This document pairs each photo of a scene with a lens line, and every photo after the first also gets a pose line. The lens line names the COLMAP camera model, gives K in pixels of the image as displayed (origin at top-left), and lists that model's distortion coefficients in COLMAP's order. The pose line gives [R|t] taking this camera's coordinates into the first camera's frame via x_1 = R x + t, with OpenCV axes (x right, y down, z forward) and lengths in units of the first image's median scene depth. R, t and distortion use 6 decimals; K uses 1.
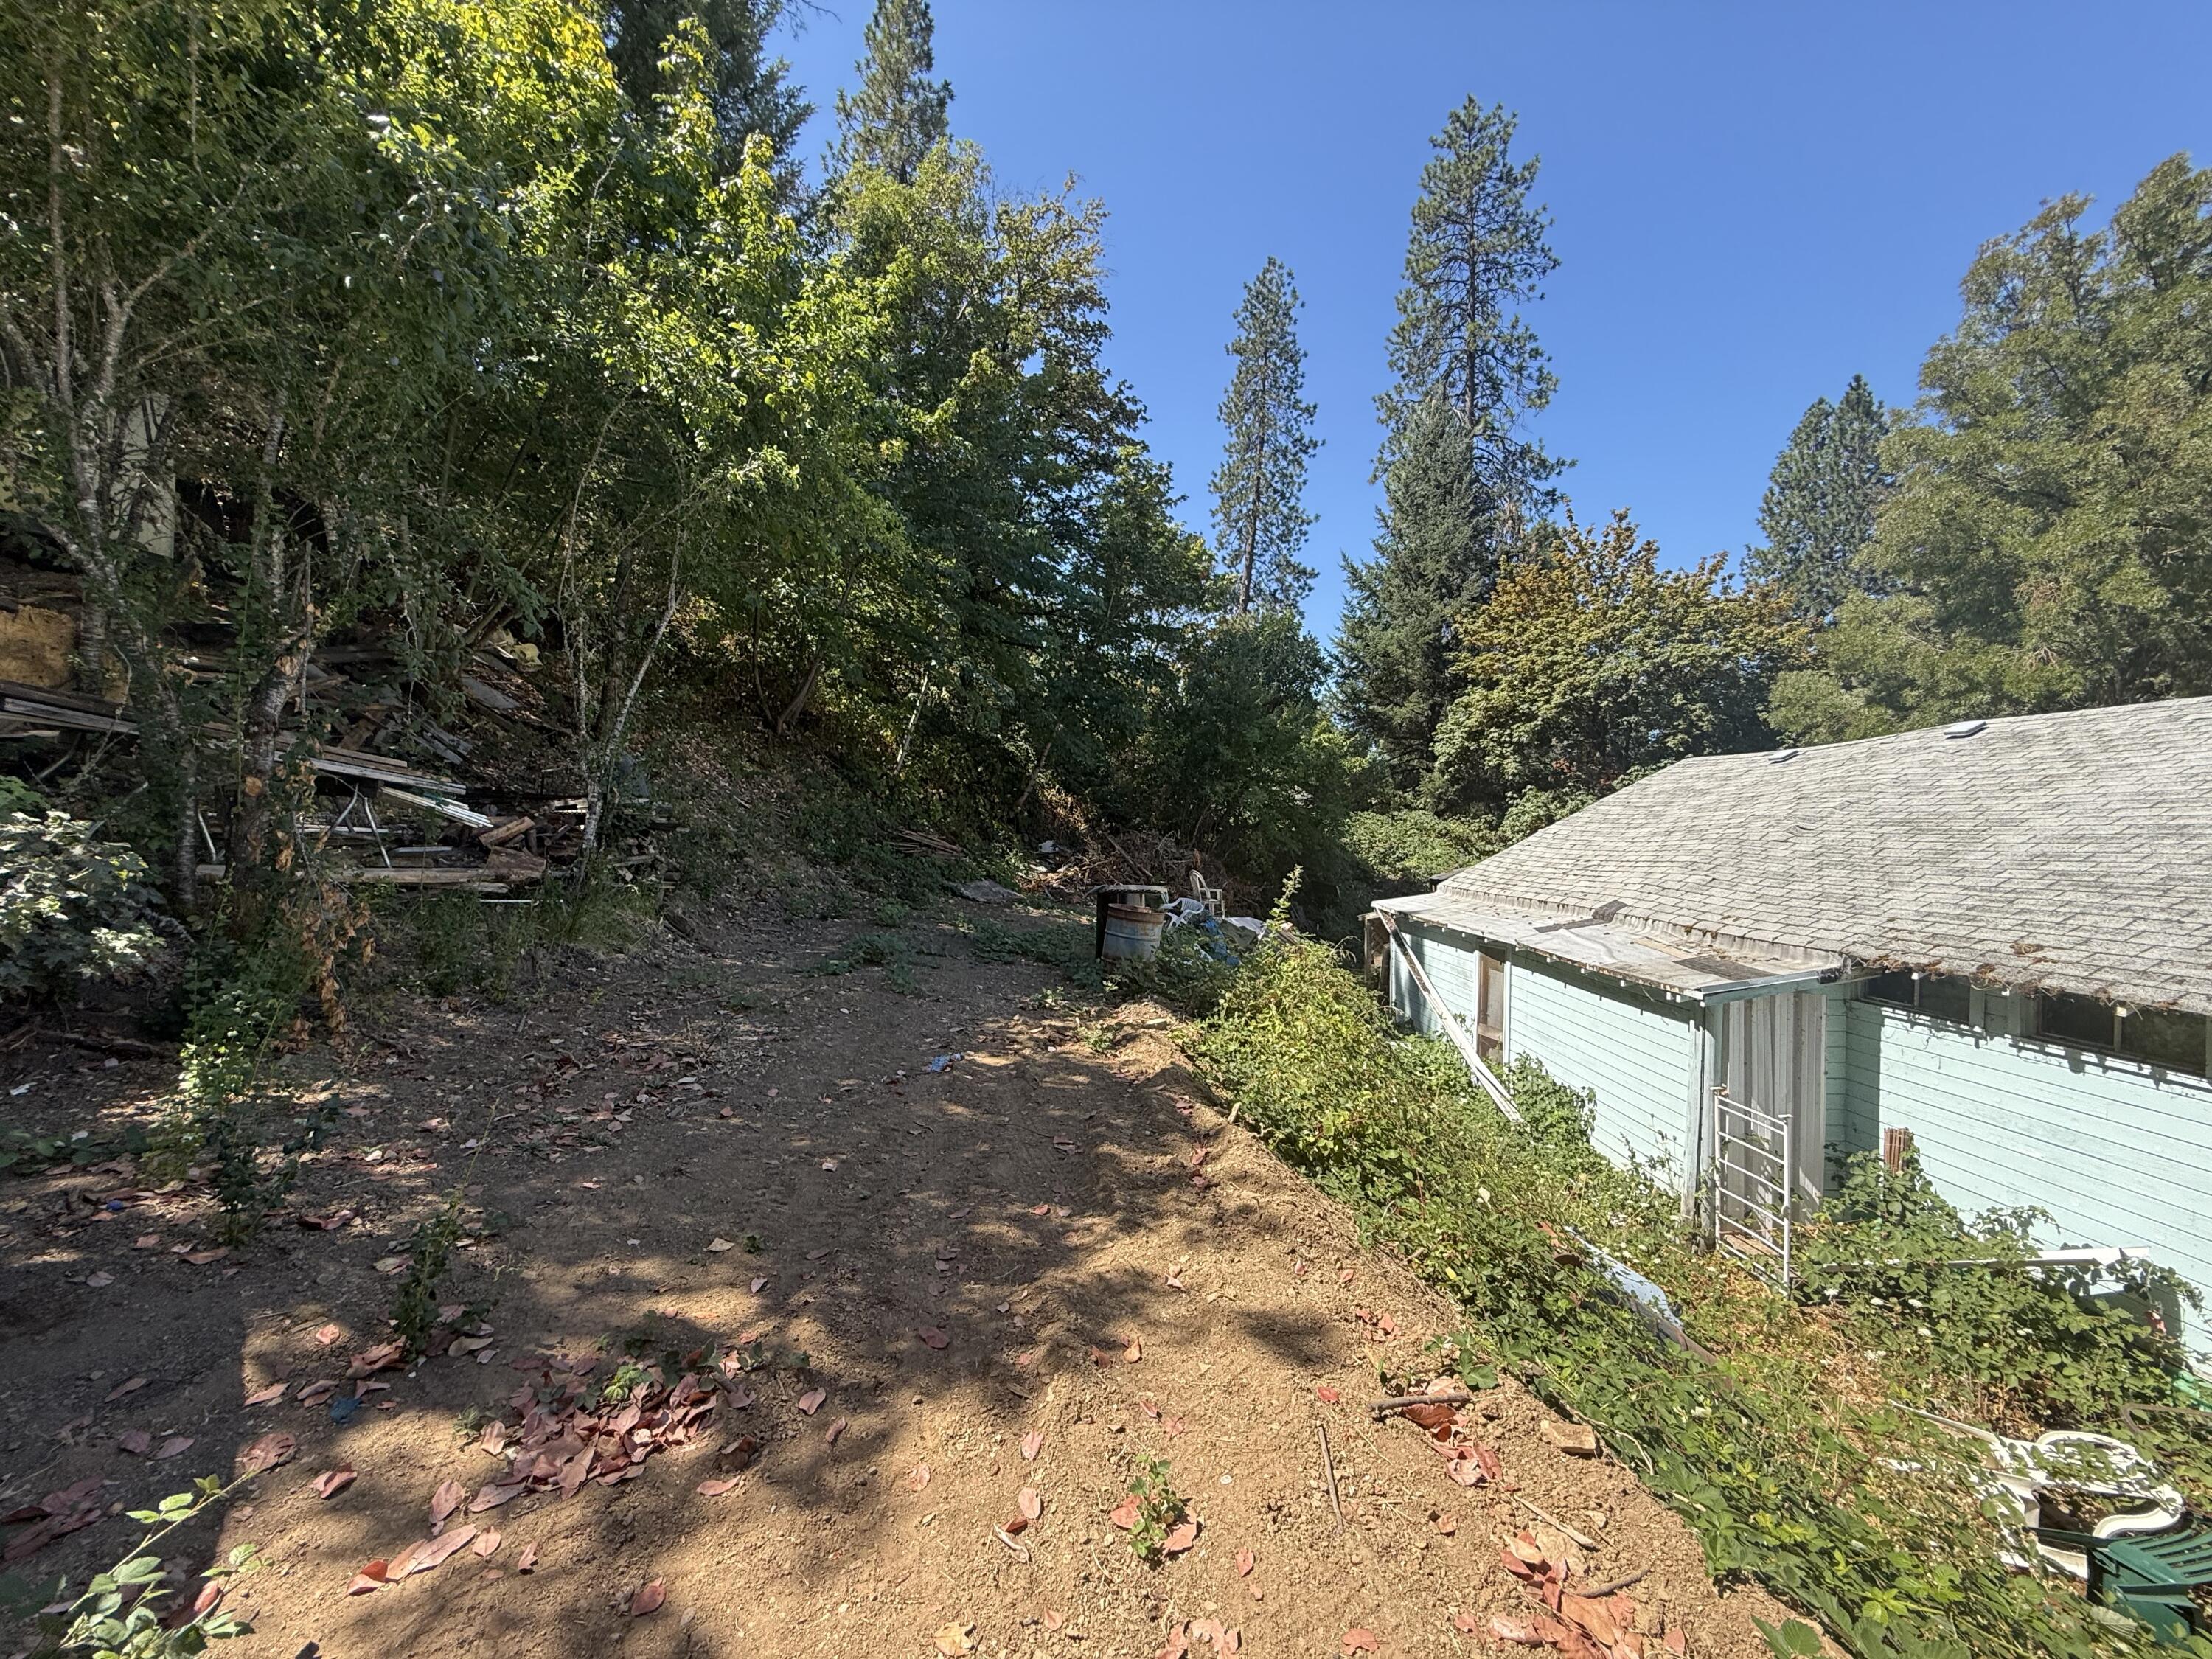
lens RADIAL K [[882.8, 0, 1099.1], [0, 882.8, 826.3], [0, 0, 1]] dist [0.000923, -0.000224]
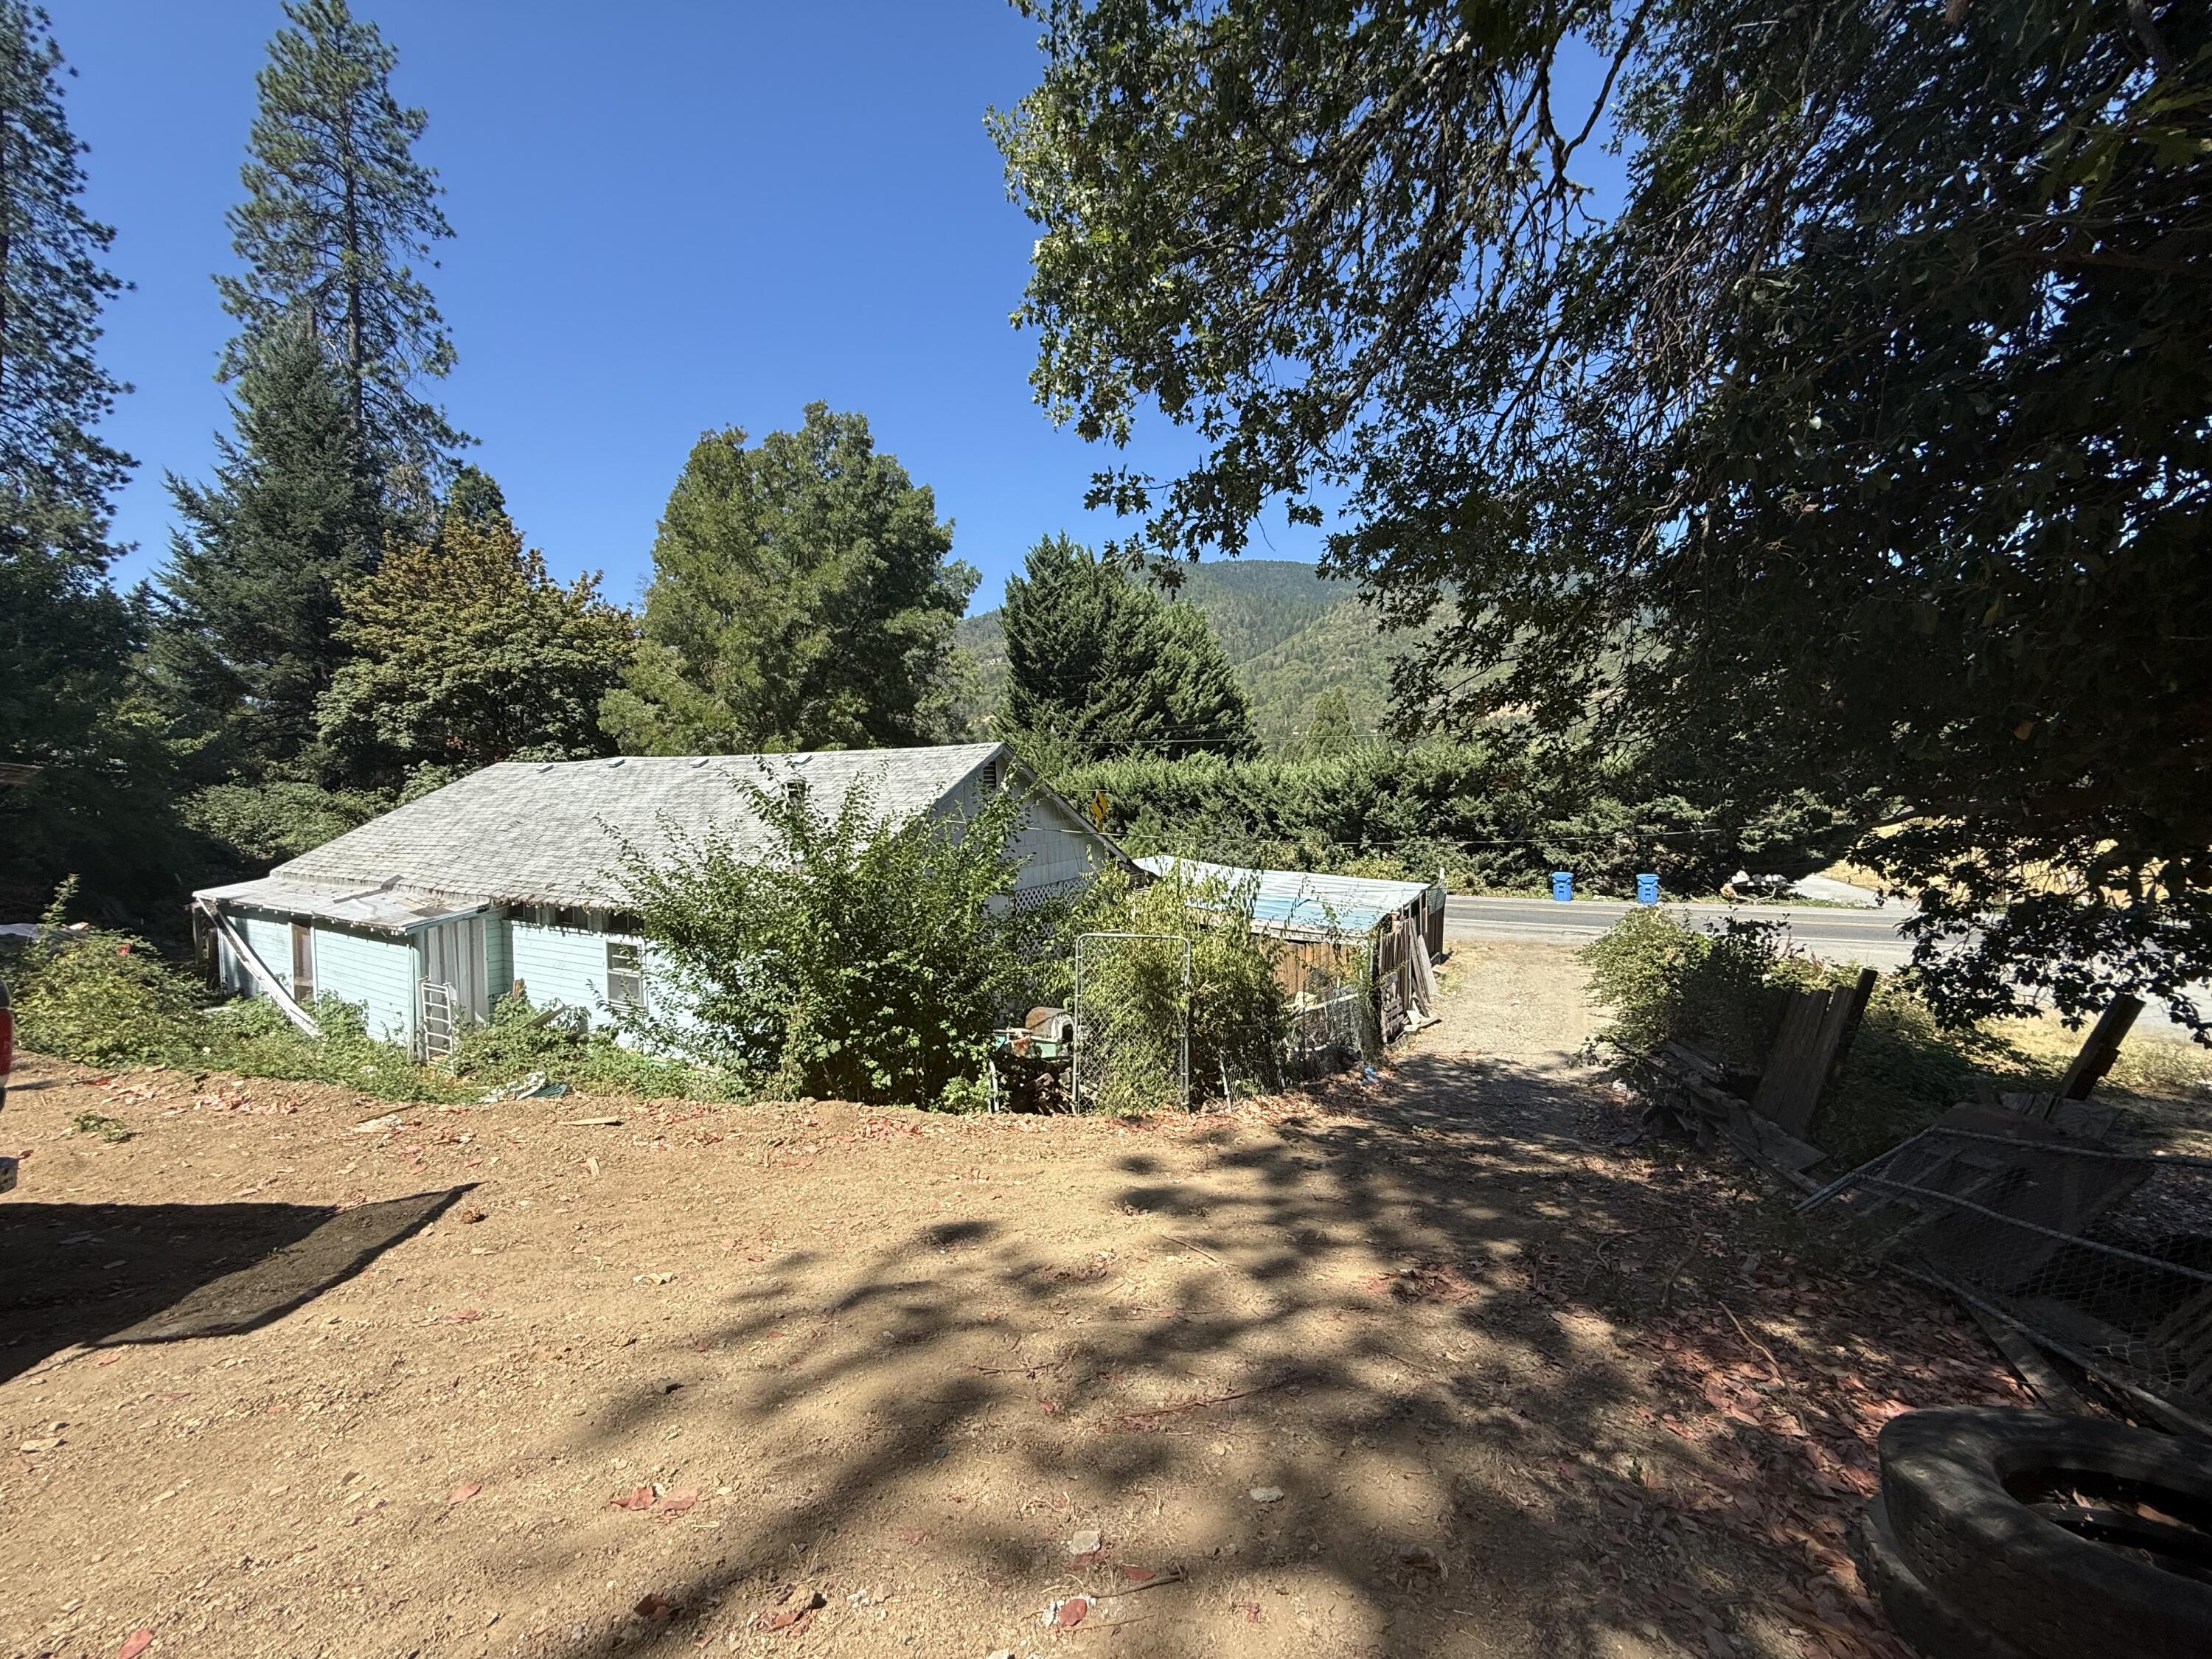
lens RADIAL K [[882.8, 0, 1103.0], [0, 882.8, 833.3], [0, 0, 1]] dist [0.000923, -0.000224]
pose [[0.498985, -0.064120, 0.864236, -0.072103], [0.007870, 0.997553, 0.069467, -0.056176], [-0.866575, -0.027862, 0.498268, -0.536650]]
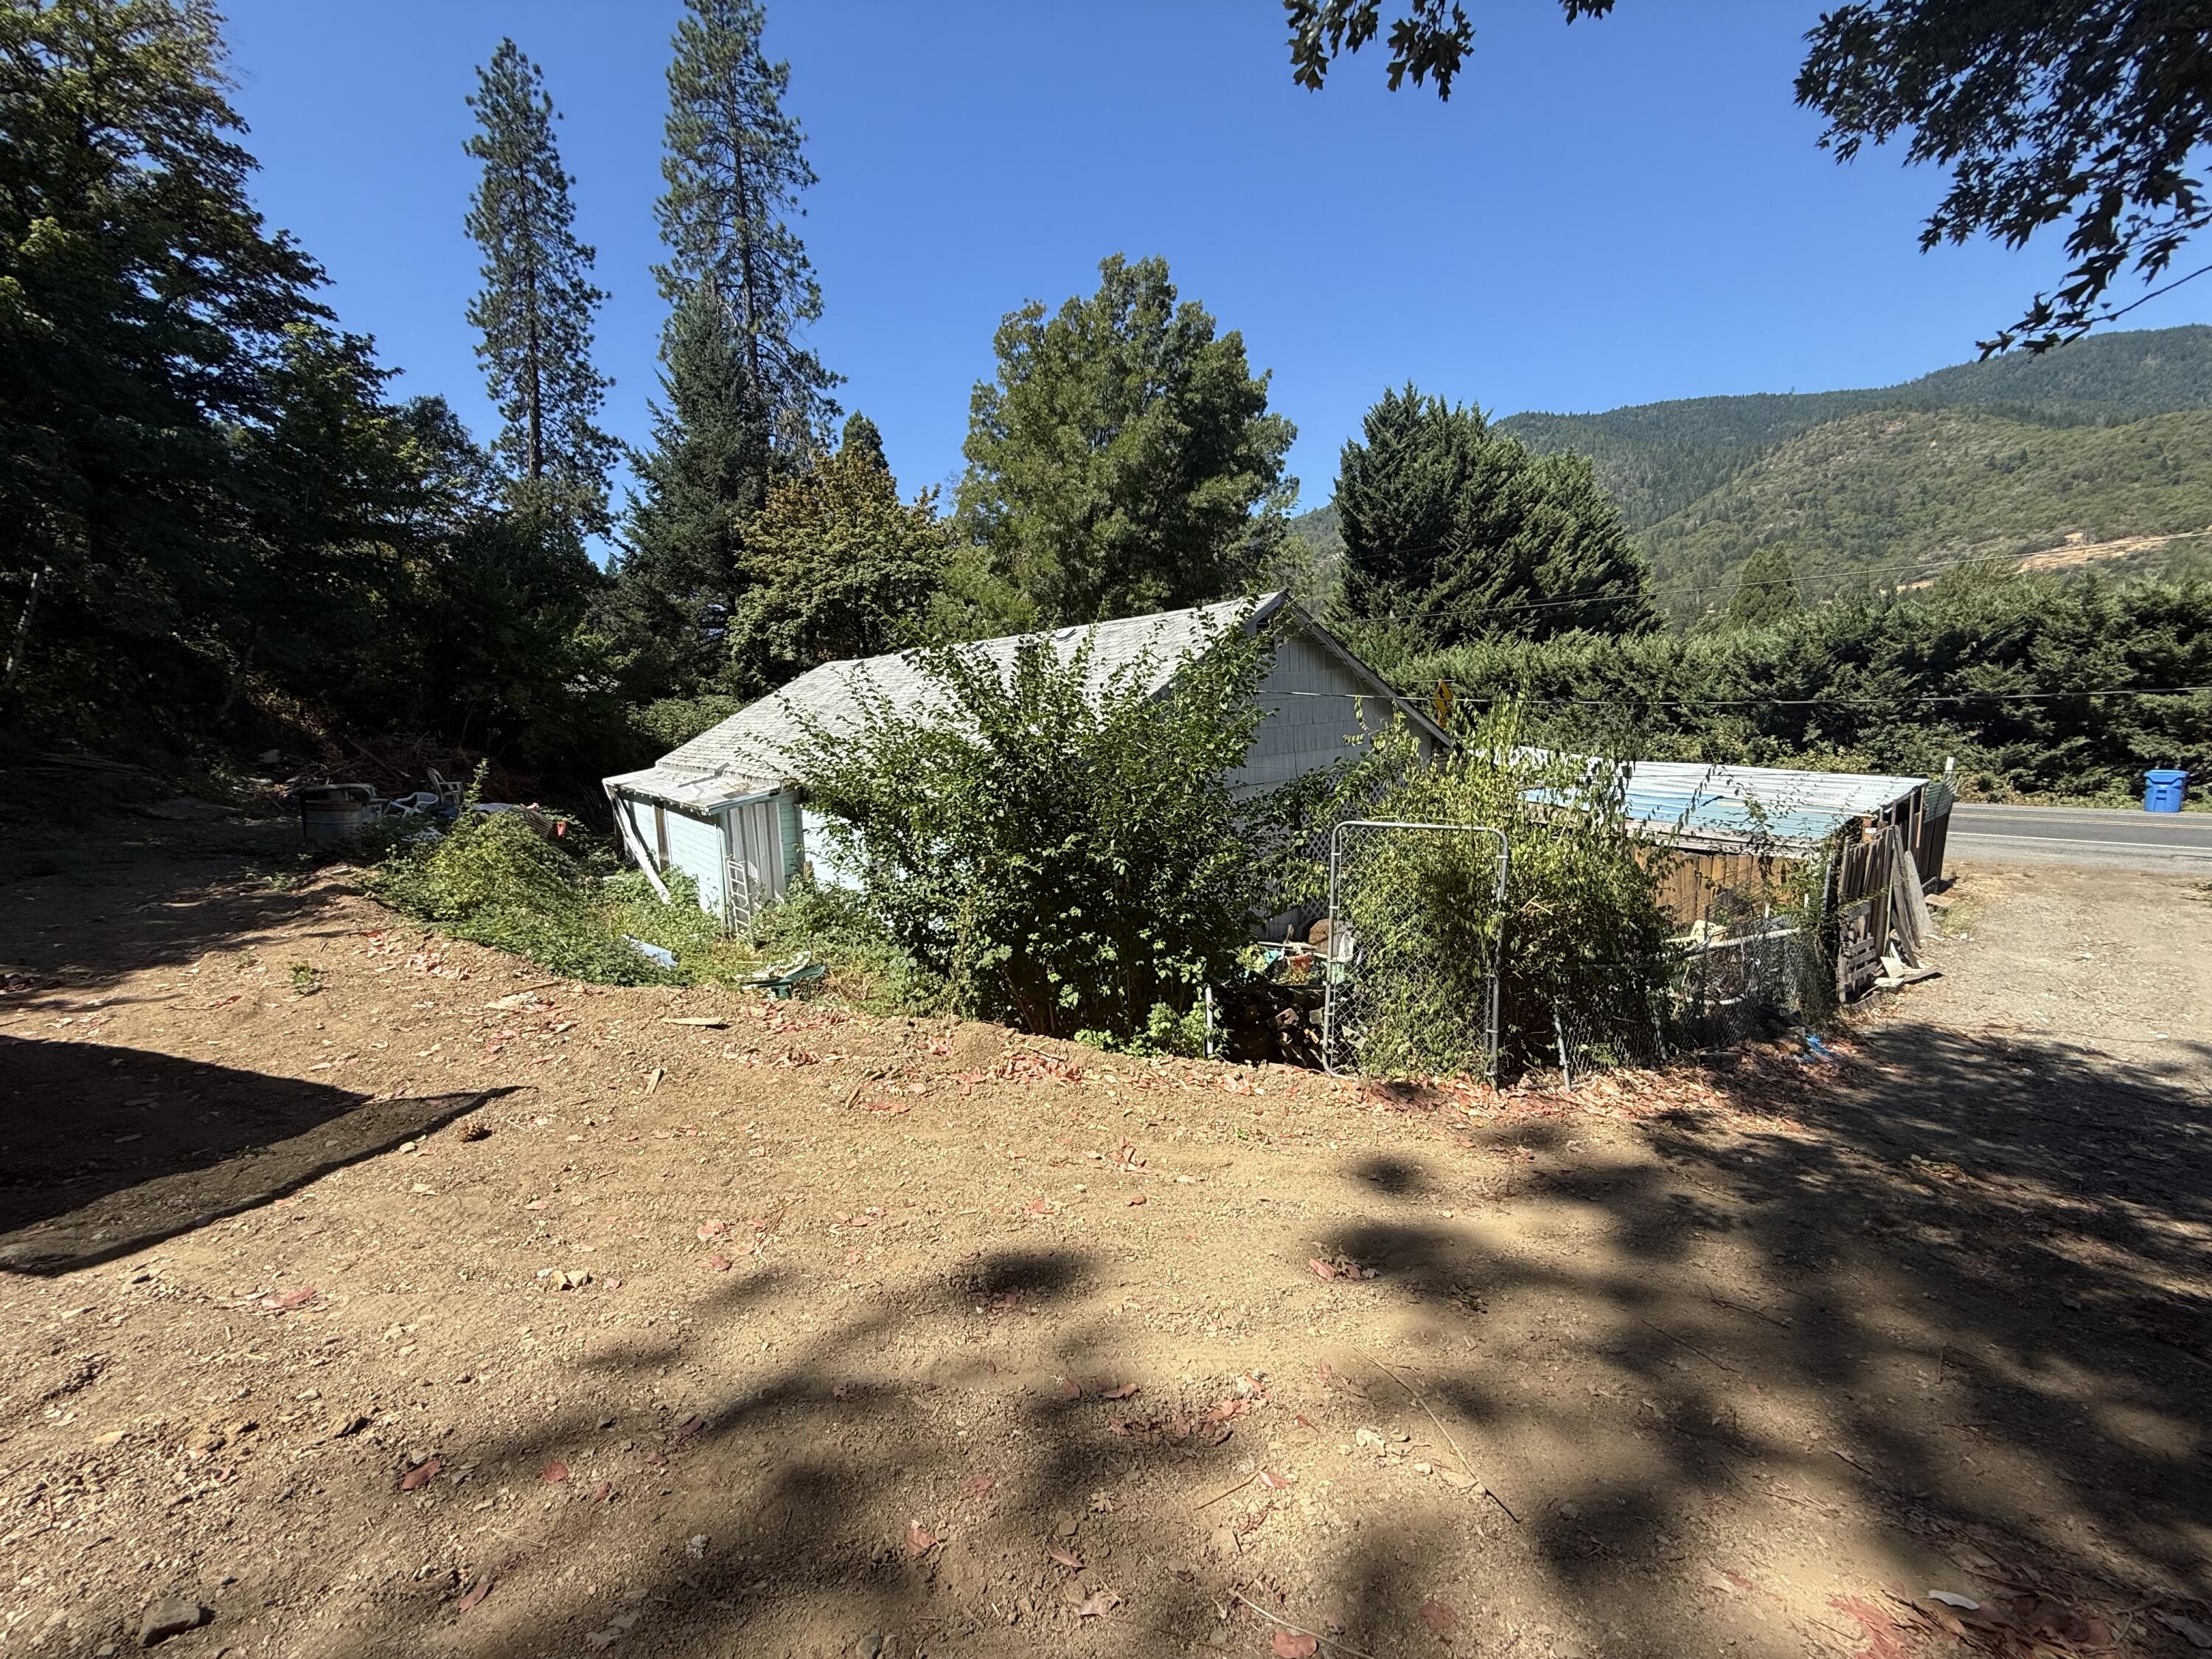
lens RADIAL K [[882.8, 0, 1102.3], [0, 882.8, 834.5], [0, 0, 1]] dist [0.000923, -0.000224]
pose [[0.783126, -0.138626, 0.606215, 0.087624], [0.046565, 0.985172, 0.165130, -0.015293], [-0.620117, -0.101089, 0.777969, -0.486030]]
